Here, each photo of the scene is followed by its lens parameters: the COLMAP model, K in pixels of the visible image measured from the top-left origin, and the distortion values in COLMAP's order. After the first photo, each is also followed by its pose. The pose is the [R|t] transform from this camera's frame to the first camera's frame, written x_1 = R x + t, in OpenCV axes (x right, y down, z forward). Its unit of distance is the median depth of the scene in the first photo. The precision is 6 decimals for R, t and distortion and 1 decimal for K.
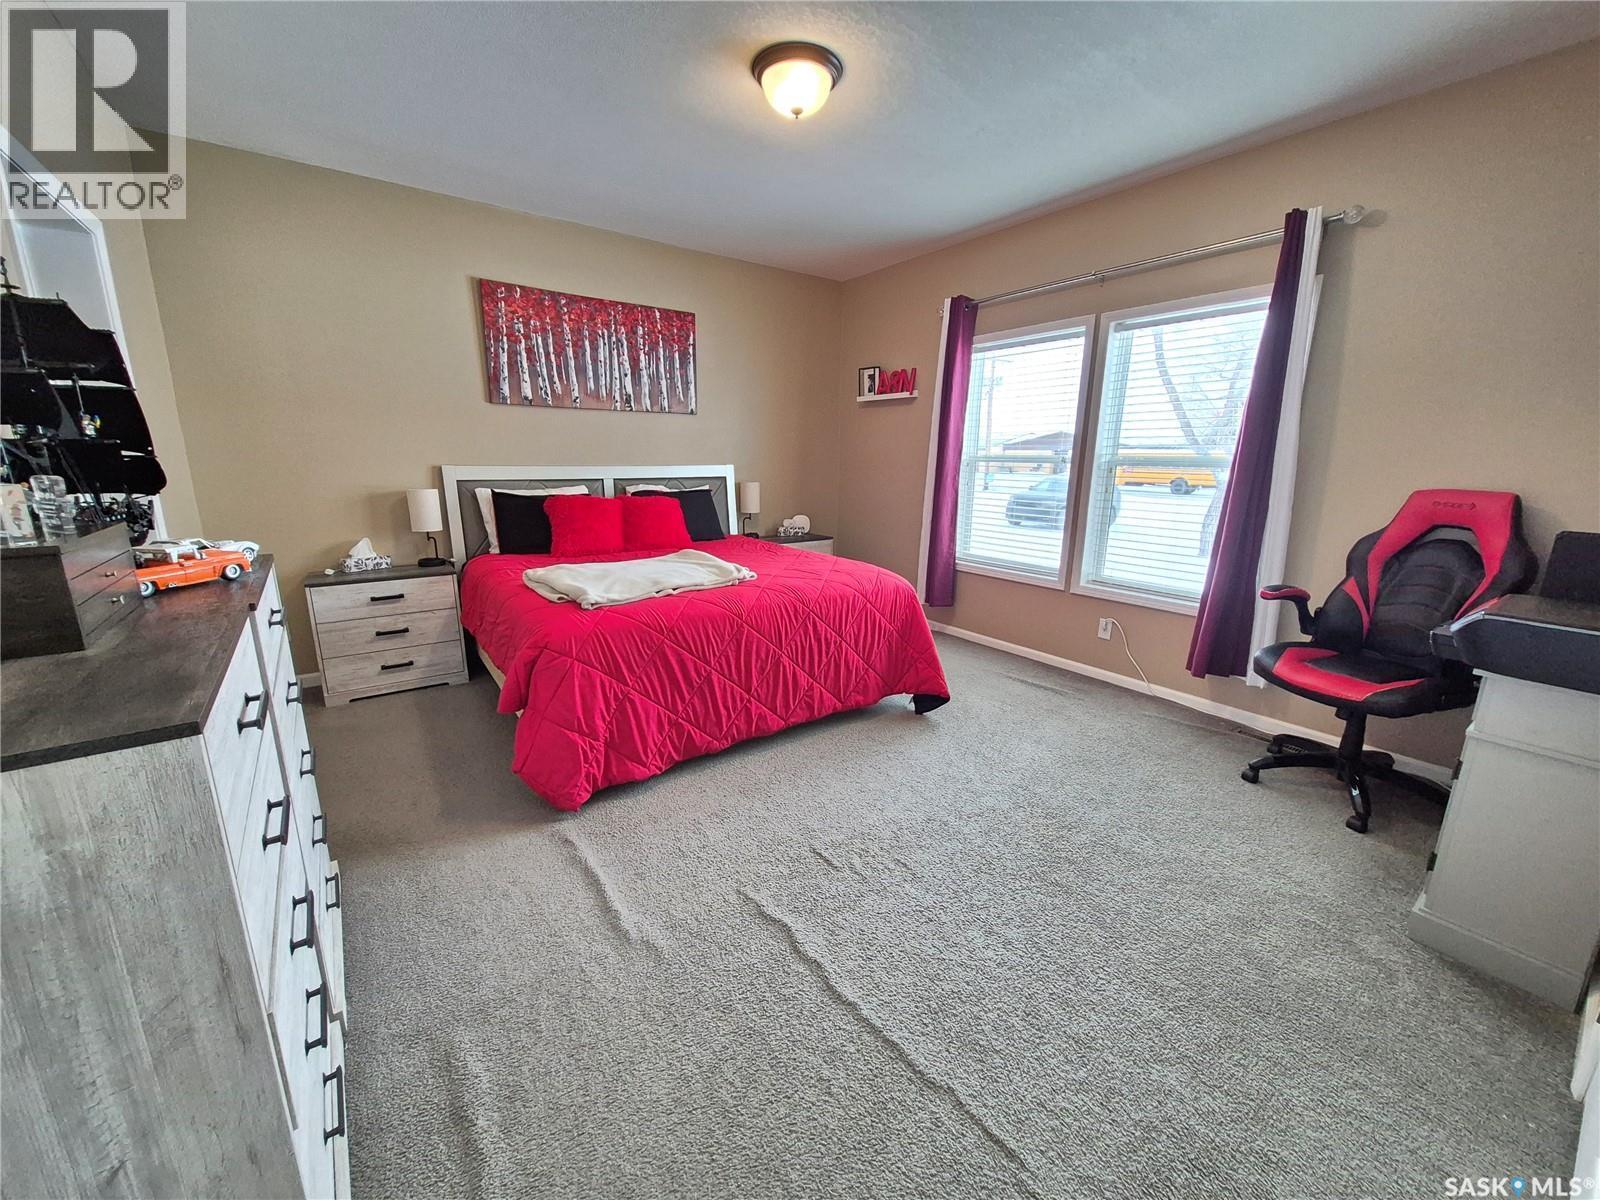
lens RADIAL K [[626.3, 0, 802.0], [0, 626.3, 597.3], [0, 0, 1]] dist [0.007546, -0.000178]
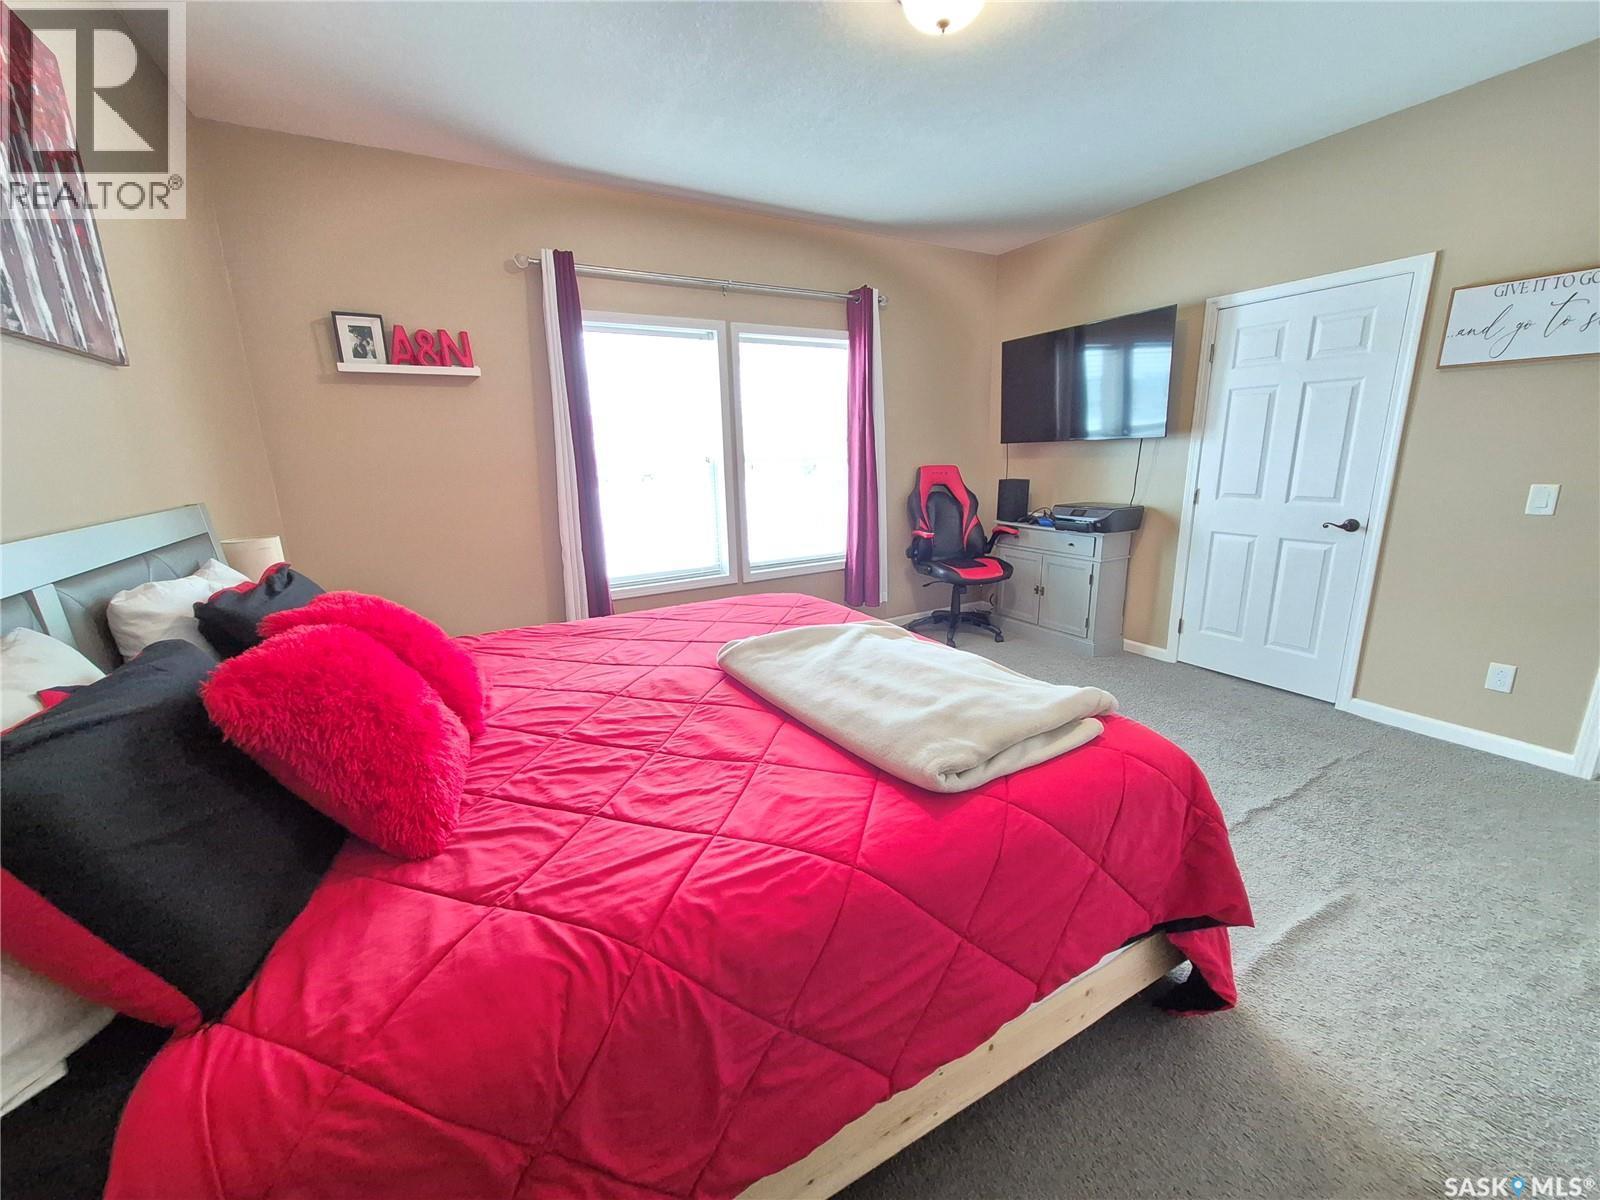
lens RADIAL K [[626.3, 0, 802.0], [0, 626.3, 597.3], [0, 0, 1]] dist [0.007546, -0.000178]
pose [[0.135455, -0.230584, 0.963578, -0.503598], [0.248266, 0.949414, 0.192294, -0.136114], [-0.959175, 0.213176, 0.185848, 0.594441]]
